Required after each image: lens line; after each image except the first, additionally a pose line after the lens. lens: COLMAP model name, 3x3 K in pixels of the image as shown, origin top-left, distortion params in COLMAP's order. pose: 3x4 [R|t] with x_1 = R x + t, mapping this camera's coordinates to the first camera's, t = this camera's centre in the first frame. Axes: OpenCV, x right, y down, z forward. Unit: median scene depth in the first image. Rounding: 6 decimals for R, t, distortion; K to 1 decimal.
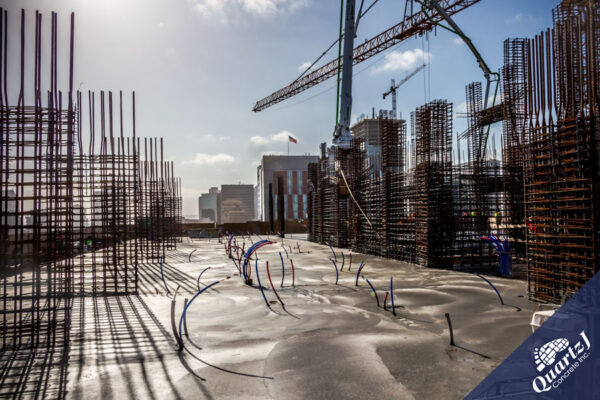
lens RADIAL K [[512.0, 0, 300.4], [0, 512.0, 199.6], [0, 0, 1]] dist [-0.000836, -0.006042]
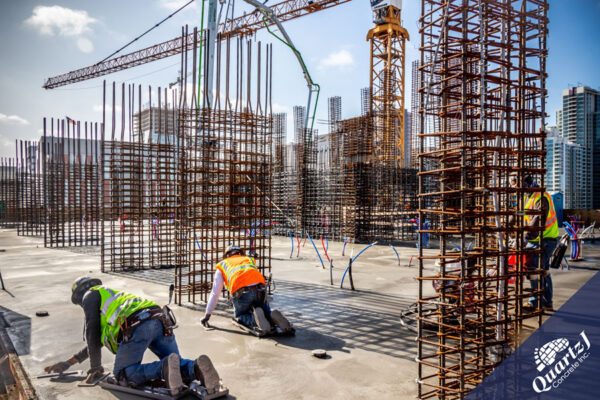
lens RADIAL K [[512.0, 0, 272.3], [0, 512.0, 203.9], [0, 0, 1]] dist [-0.000836, -0.006042]
pose [[0.909139, 0.019370, 0.416041, -0.197418], [-0.032285, 0.999190, 0.024029, 0.002745], [-0.415239, -0.035278, 0.909028, -0.040280]]
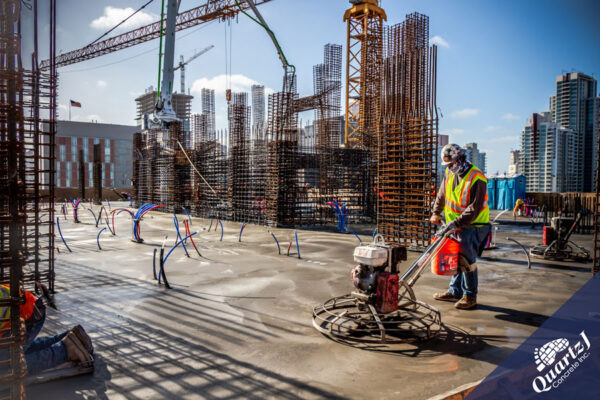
lens RADIAL K [[490.7, 0, 288.7], [0, 490.7, 198.7], [0, 0, 1]] dist [-0.005421, -0.007139]
pose [[0.909203, 0.012993, 0.416150, -0.086490], [-0.035770, 0.998255, 0.046984, 0.003074], [-0.414813, -0.057604, 0.908081, -0.027948]]
